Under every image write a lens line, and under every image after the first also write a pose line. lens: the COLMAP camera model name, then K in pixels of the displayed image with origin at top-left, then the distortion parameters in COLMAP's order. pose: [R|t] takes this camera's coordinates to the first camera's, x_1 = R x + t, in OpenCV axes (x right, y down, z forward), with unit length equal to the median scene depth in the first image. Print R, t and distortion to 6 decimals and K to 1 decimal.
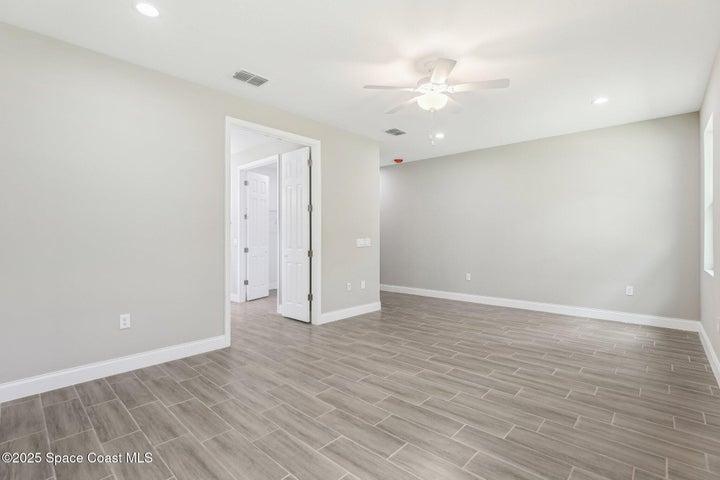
lens RADIAL K [[334.5, 0, 360.0], [0, 334.5, 240.0], [0, 0, 1]] dist [-0.036220, 0.000108]
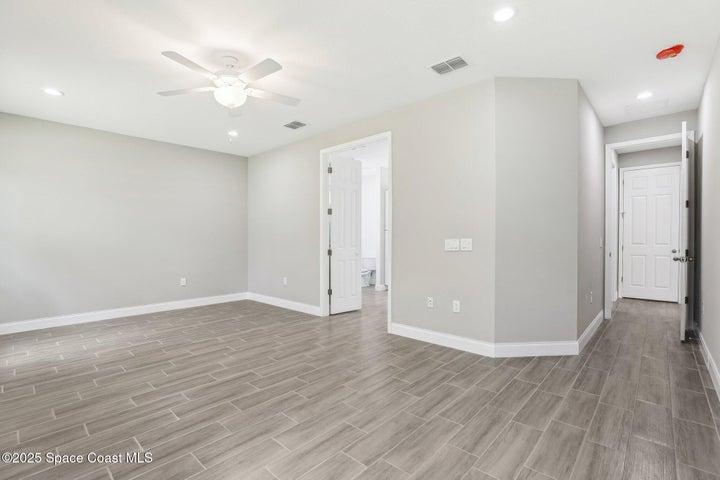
lens RADIAL K [[334.5, 0, 360.0], [0, 334.5, 240.0], [0, 0, 1]] dist [-0.036220, 0.000108]
pose [[0.005536, -0.000777, -0.999984, 1.119542], [-0.006478, 0.999979, -0.000813, 0.001697], [0.999964, 0.006482, 0.005531, 1.302957]]
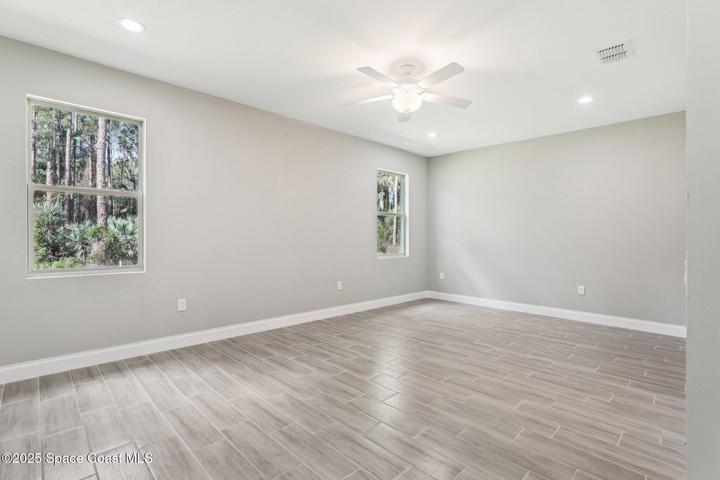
lens RADIAL K [[334.1, 0, 359.1], [0, 334.1, 251.9], [0, 0, 1]] dist [-0.000441, -0.000078]
pose [[-0.998916, -0.009631, 0.045547, 0.306342], [-0.007106, 0.998446, 0.055272, -0.022500], [-0.046009, 0.054888, -0.997432, 1.930296]]
